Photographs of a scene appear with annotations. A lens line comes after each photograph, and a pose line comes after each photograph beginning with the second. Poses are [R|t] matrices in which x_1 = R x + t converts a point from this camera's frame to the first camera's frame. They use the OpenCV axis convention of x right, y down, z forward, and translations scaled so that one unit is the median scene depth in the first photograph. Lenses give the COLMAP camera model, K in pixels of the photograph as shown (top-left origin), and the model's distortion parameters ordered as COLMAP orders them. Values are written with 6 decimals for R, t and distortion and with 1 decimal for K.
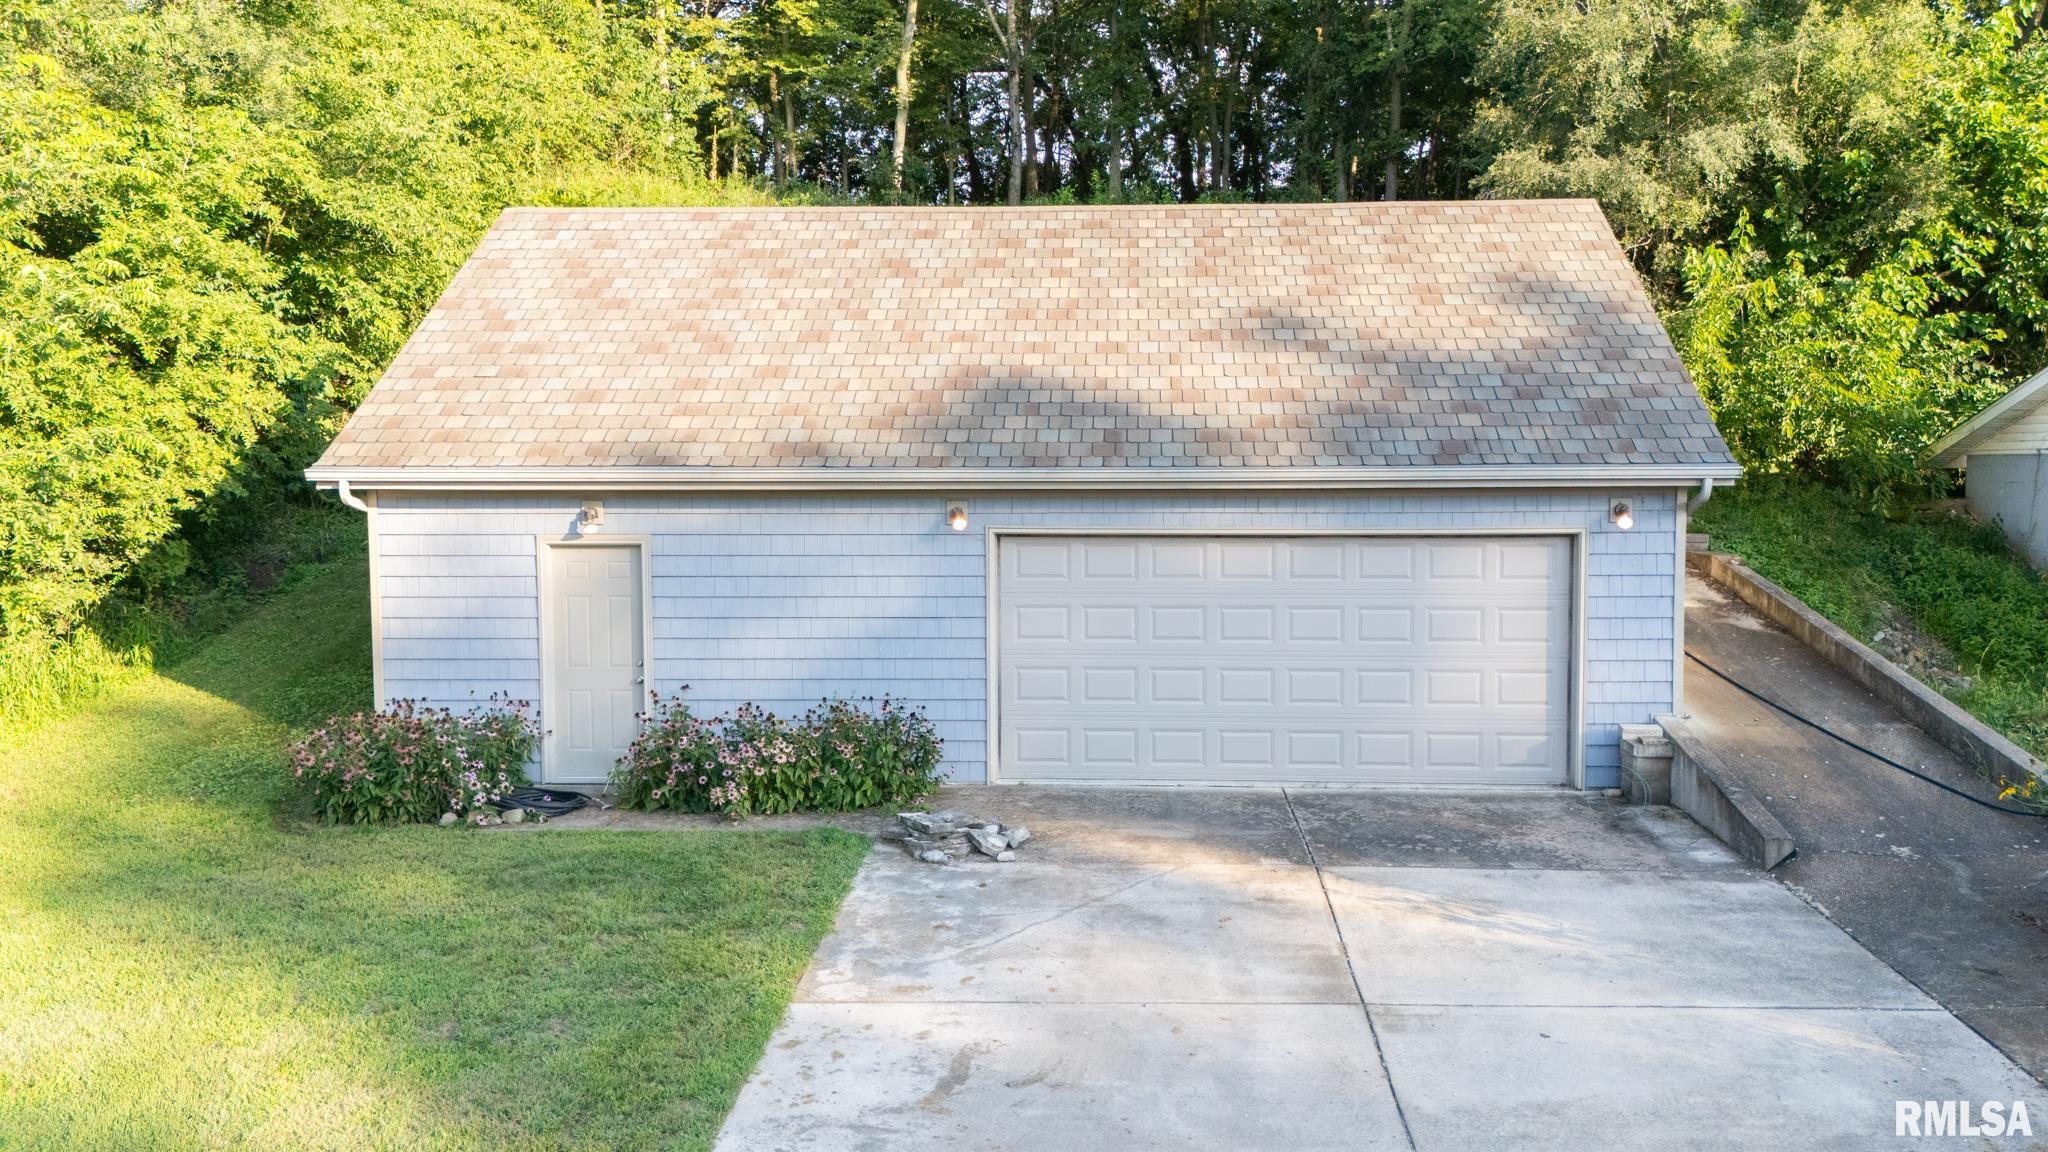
lens RADIAL K [[1533.9, 0, 1028.4], [0, 1533.9, 576.3], [0, 0, 1]] dist [0.037742, -0.003781]
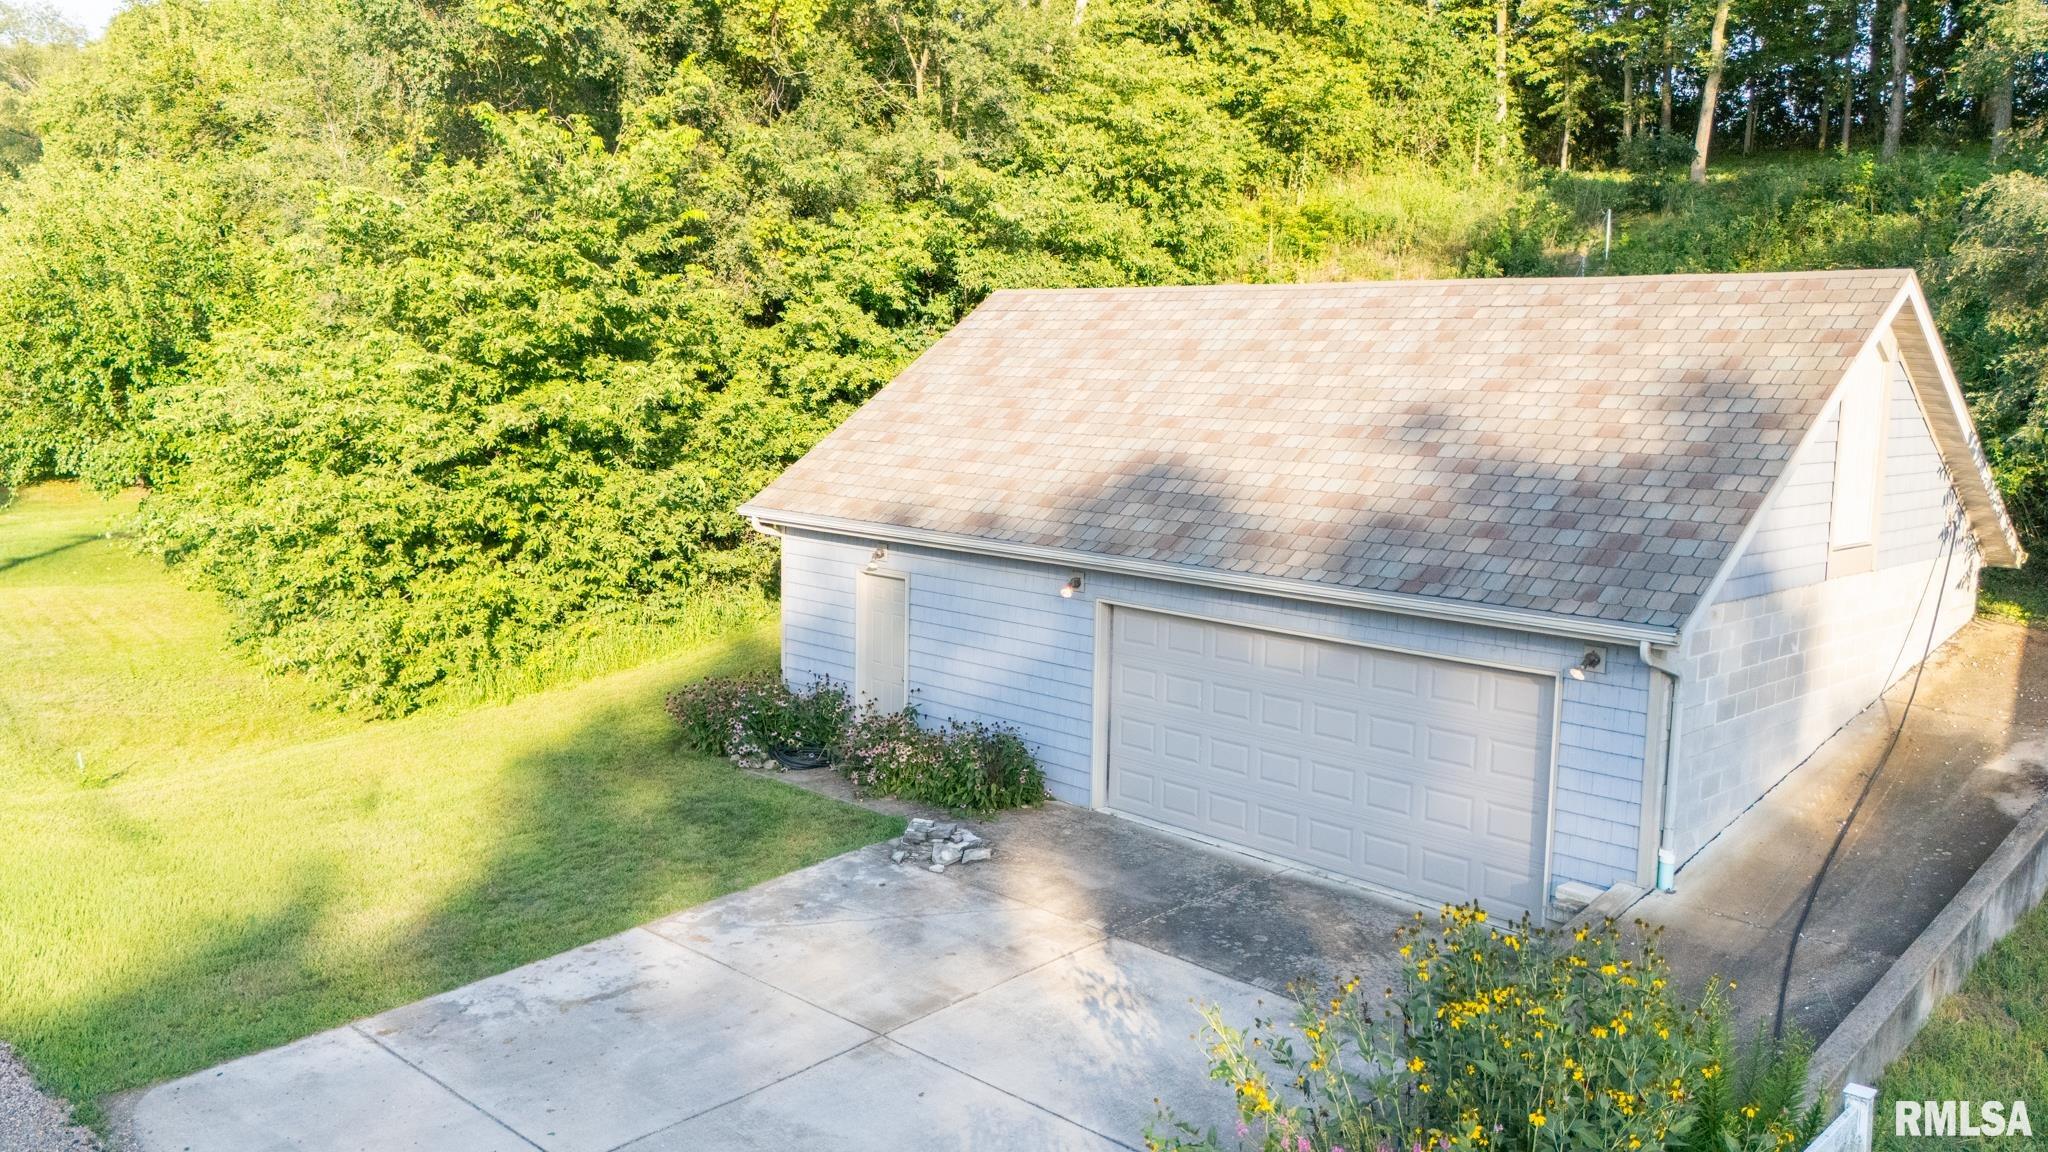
lens RADIAL K [[1533.9, 0, 1029.3], [0, 1533.9, 576.5], [0, 0, 1]] dist [0.037742, -0.003781]
pose [[0.766580, 0.104044, -0.633664, 0.928057], [-0.072067, 0.994492, 0.076106, -0.182272], [0.638092, -0.012675, 0.769856, 0.071105]]
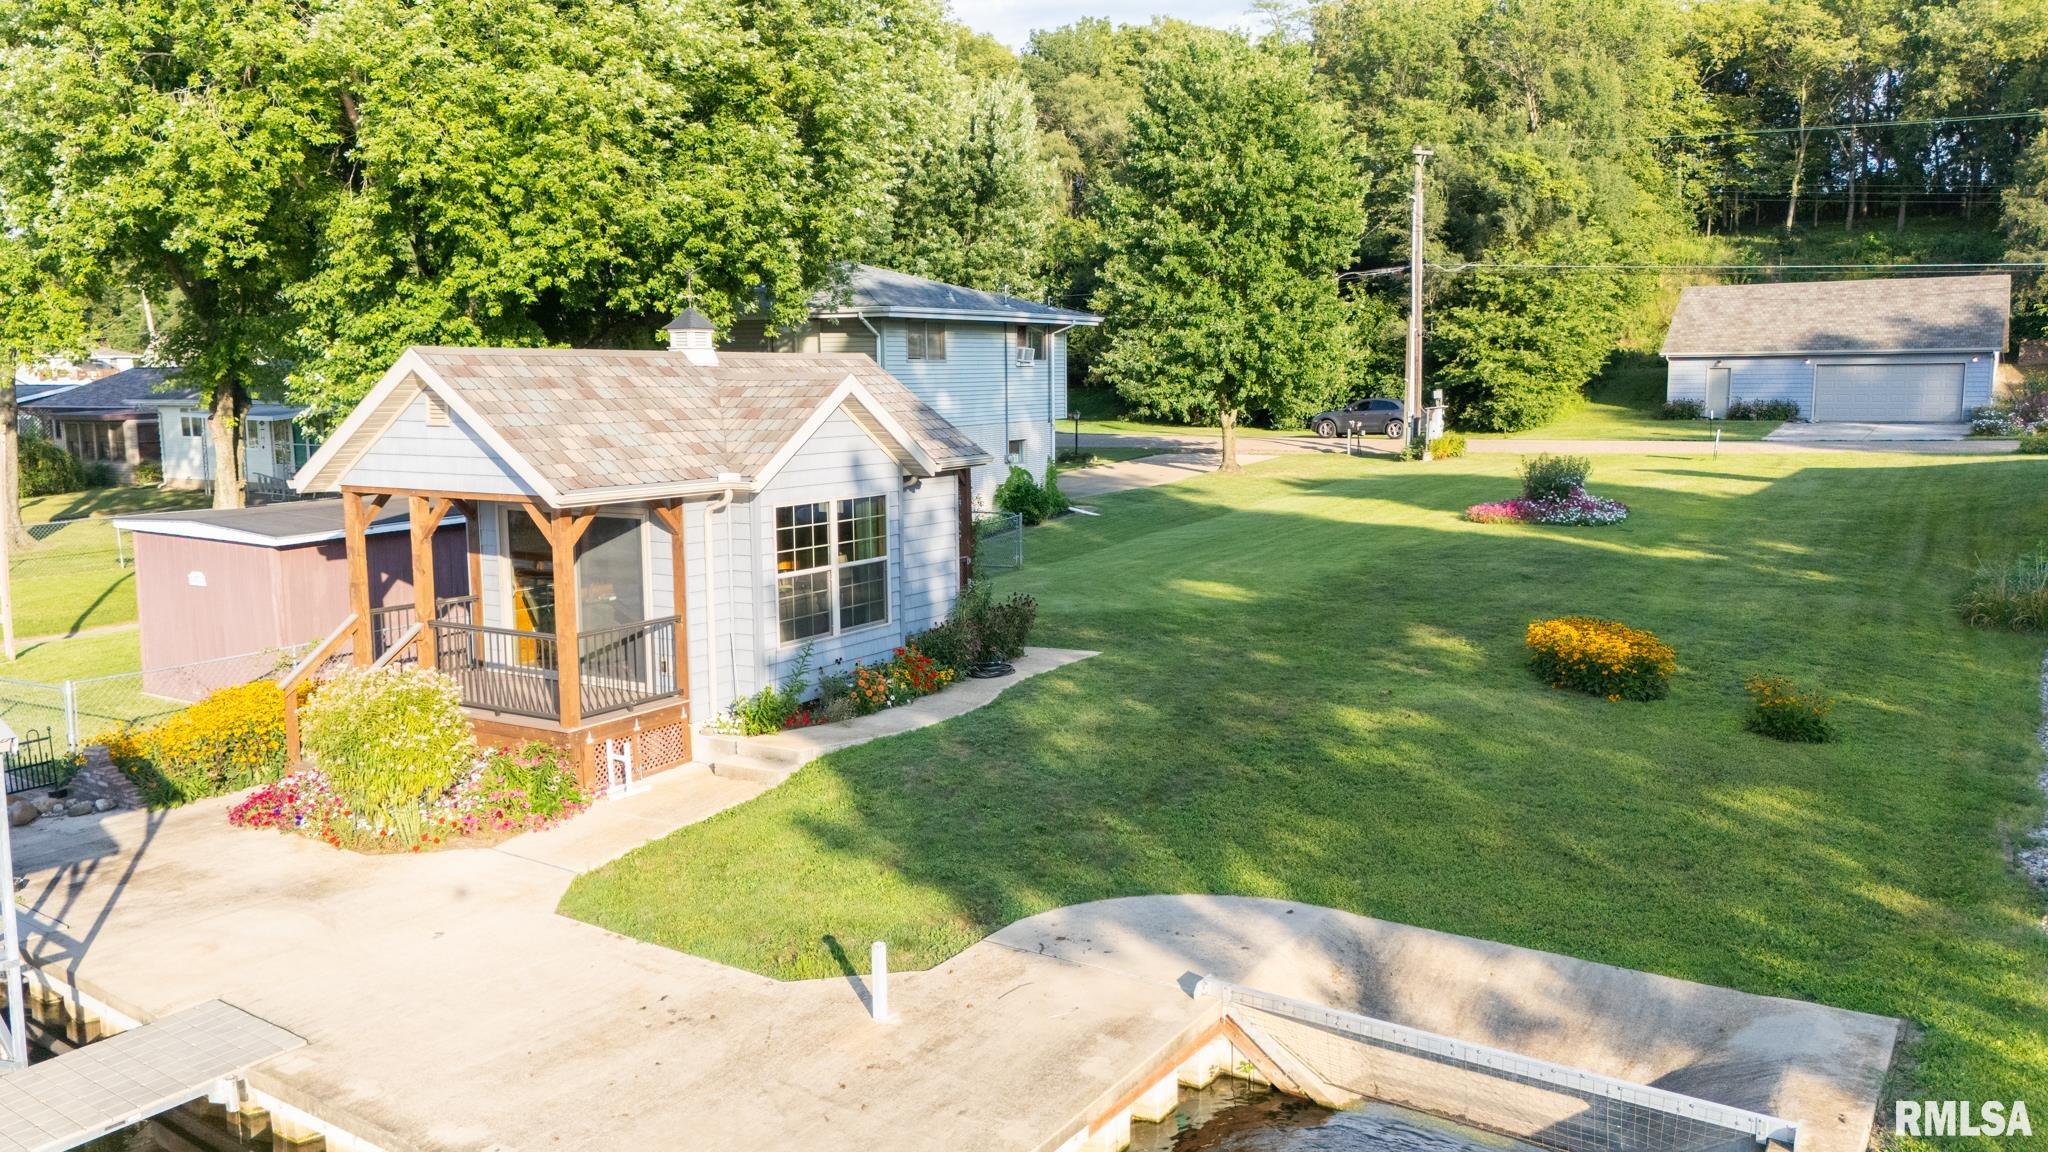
lens RADIAL K [[1533.9, 0, 1020.2], [0, 1533.9, 571.9], [0, 0, 1]] dist [0.037742, -0.003781]
pose [[0.872052, 0.075771, -0.483512, 0.263313], [-0.056499, 0.996923, 0.054329, 0.658788], [0.486141, -0.020060, 0.873650, -5.937562]]
